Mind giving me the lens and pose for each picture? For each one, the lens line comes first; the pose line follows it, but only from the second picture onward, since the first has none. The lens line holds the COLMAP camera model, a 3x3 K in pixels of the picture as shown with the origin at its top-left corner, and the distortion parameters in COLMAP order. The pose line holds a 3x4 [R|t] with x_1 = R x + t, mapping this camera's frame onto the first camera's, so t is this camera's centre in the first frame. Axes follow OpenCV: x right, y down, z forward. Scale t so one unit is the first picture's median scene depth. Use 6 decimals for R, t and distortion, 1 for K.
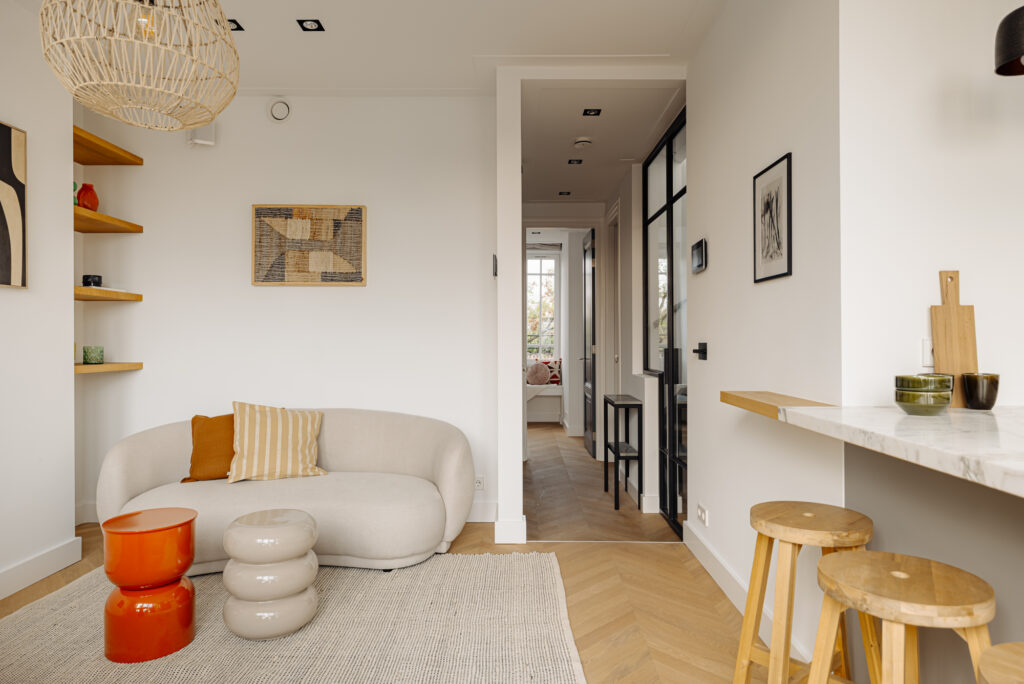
lens RADIAL K [[614.0, 0, 517.6], [0, 614.0, 340.7], [0, 0, 1]] dist [0.000316, -0.001473]
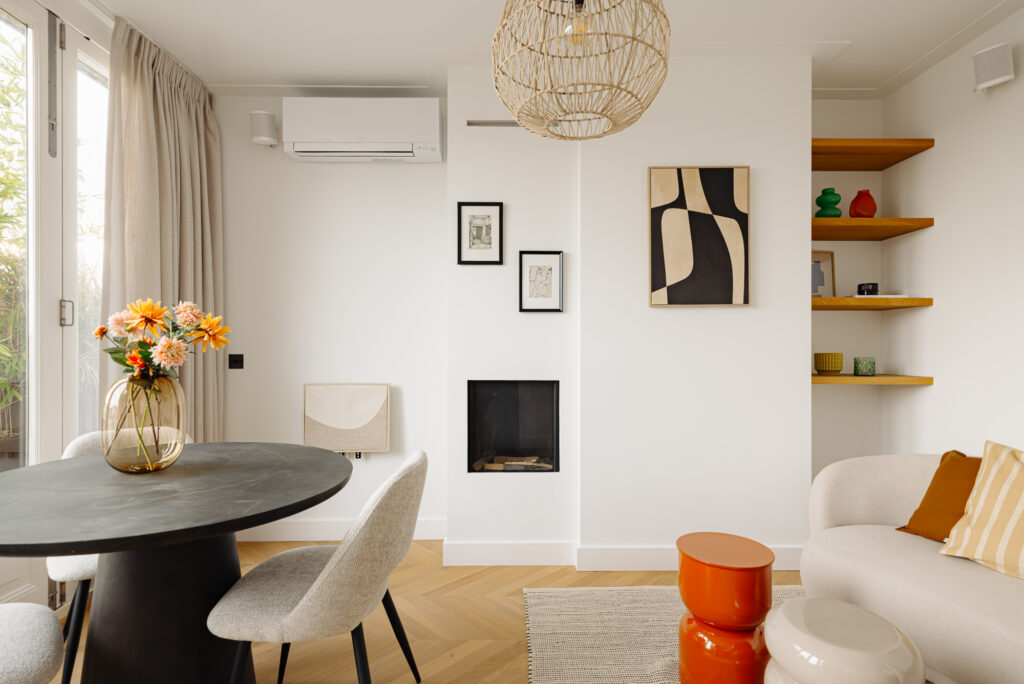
lens RADIAL K [[504.7, 0, 512.0], [0, 504.7, 350.6], [0, 0, 1]] dist [0.004395, 0.000022]
pose [[0.009062, 0.003749, -0.999952, 0.096000], [-0.000070, 0.999993, 0.003748, -0.004422], [0.999959, 0.000036, 0.009062, 0.432786]]
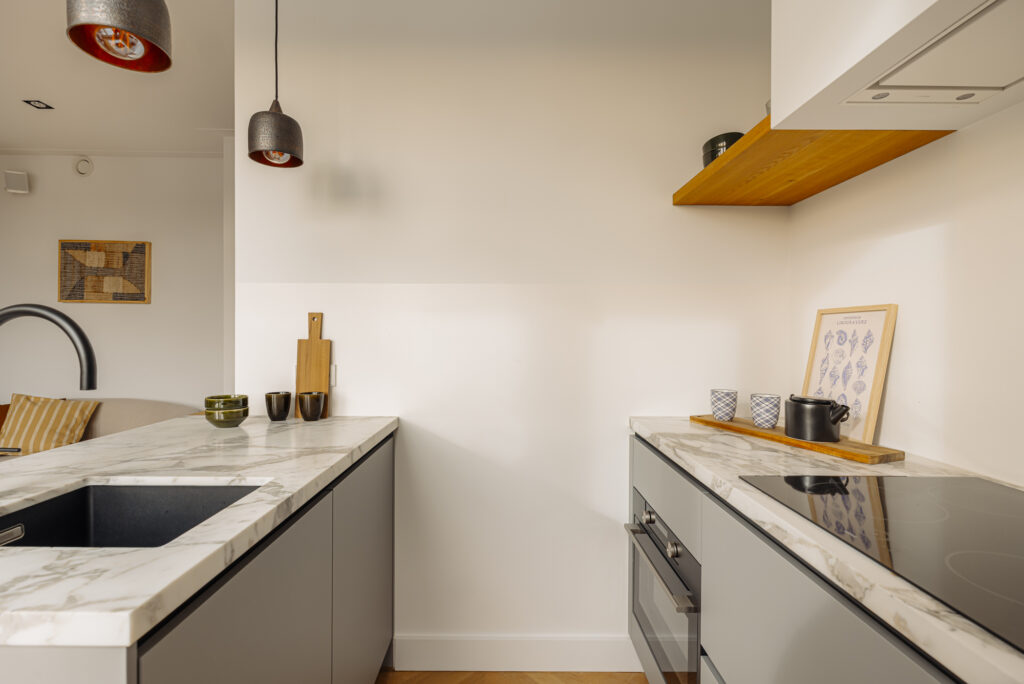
lens RADIAL K [[471.9, 0, 501.2], [0, 471.9, 337.7], [0, 0, 1]] dist [0.002385, 0.000317]
pose [[0.999917, 0.012894, -0.000443, 0.528909], [-0.012891, 0.999905, 0.004783, -0.034414], [0.000505, -0.004777, 0.999988, 0.005276]]
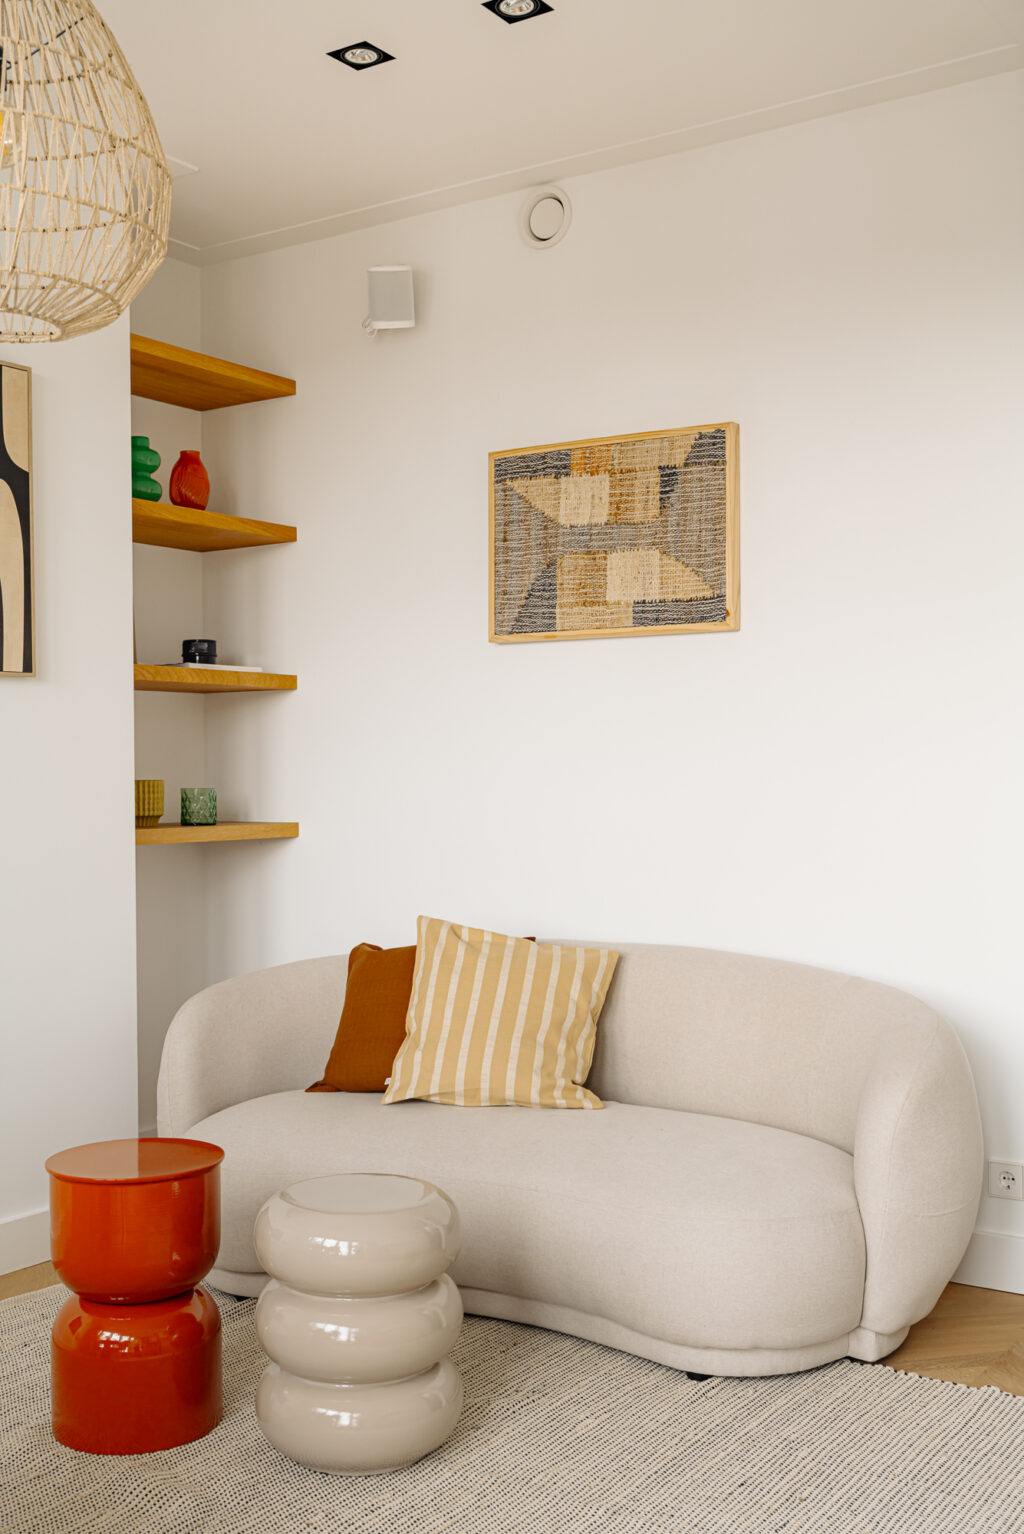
lens RADIAL K [[1635.5, 0, 507.6], [0, 1635.5, 763.0], [0, 0, 1]] dist [-0.003919, -0.001341]
pose [[0.828475, -0.008519, -0.559961, 0.219616], [0.007492, 0.999963, -0.004129, -0.003417], [0.559975, -0.000774, 0.828509, 0.076843]]
